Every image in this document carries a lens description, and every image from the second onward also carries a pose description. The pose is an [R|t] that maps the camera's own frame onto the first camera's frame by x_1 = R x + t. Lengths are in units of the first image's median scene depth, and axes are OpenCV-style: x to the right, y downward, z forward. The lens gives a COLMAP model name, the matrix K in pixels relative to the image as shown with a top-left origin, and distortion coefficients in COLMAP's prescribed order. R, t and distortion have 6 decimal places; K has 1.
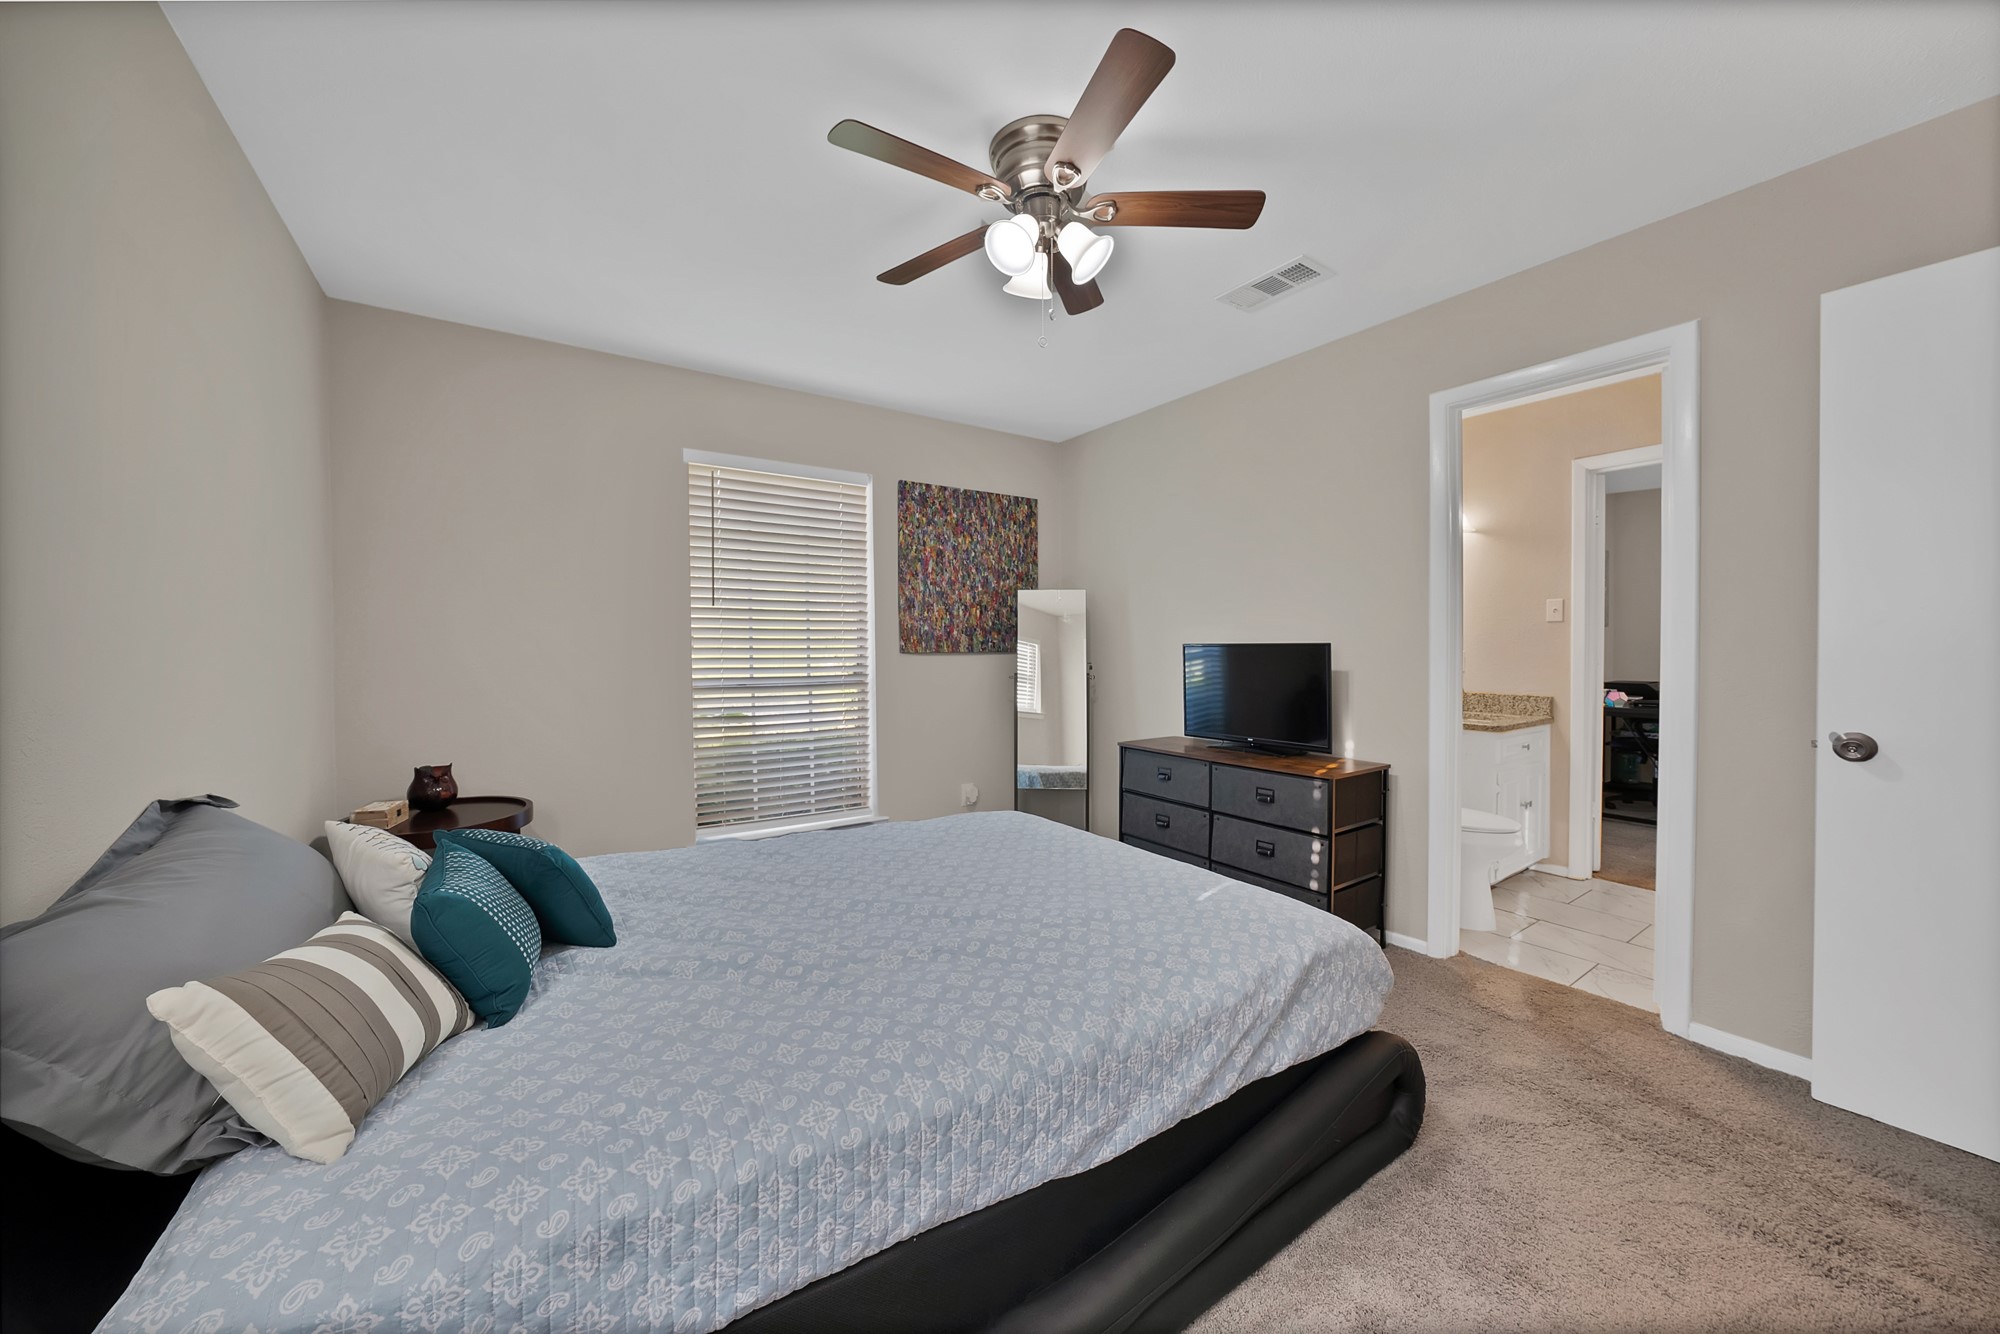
lens RADIAL K [[714.8, 0, 986.5], [0, 714.8, 655.1], [0, 0, 1]] dist [-0.020711, 0.002380]
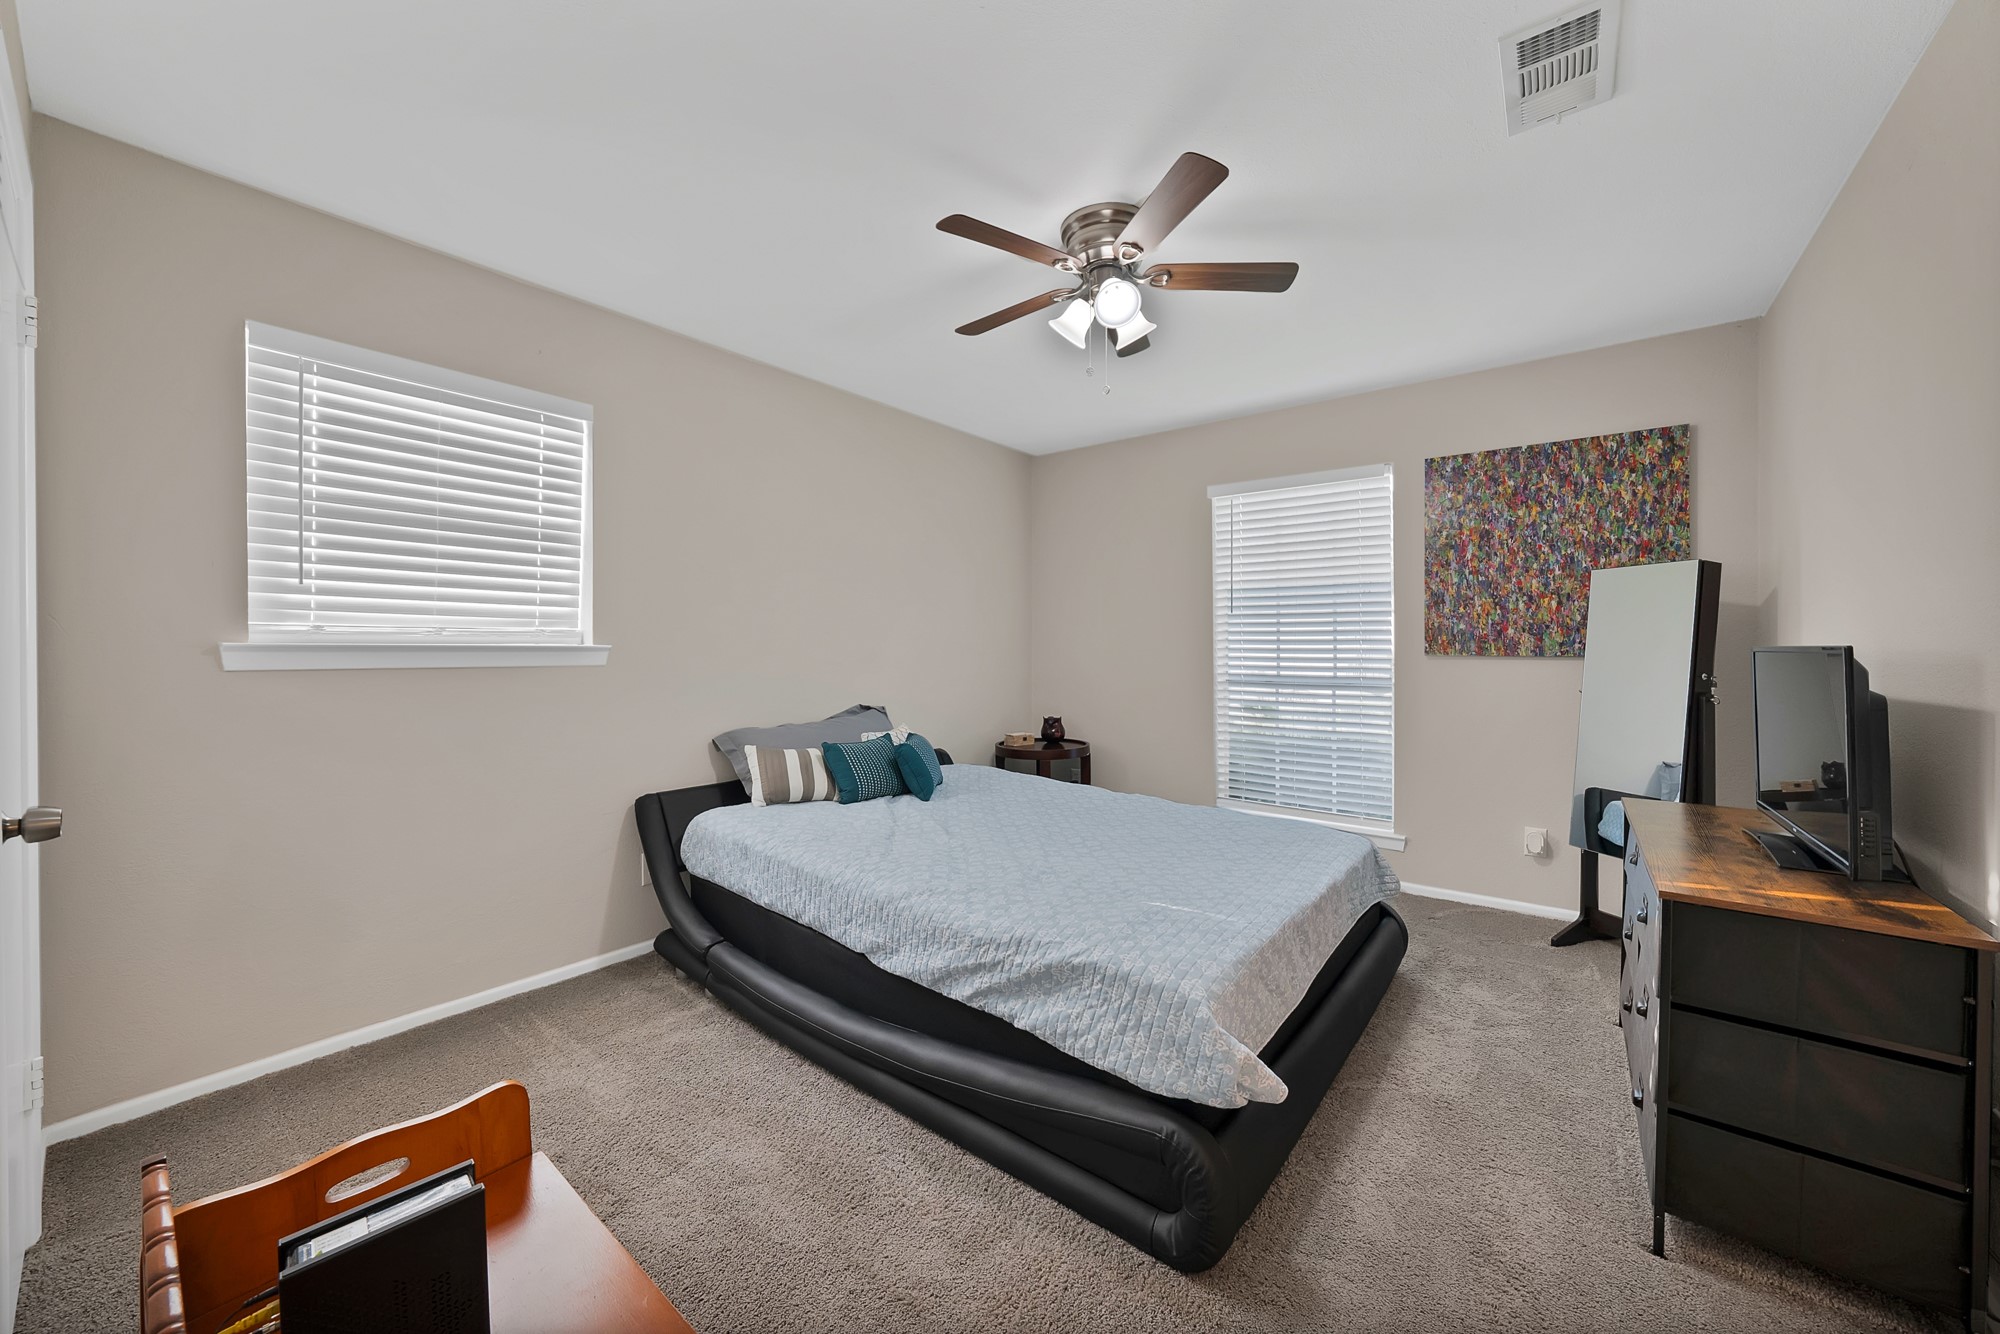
lens RADIAL K [[714.8, 0, 989.2], [0, 714.8, 664.2], [0, 0, 1]] dist [-0.020711, 0.002380]
pose [[0.306257, 0.030148, -0.951472, 0.526376], [-0.007810, 0.999544, 0.029158, -0.013163], [0.951917, -0.001499, 0.306352, 0.208898]]
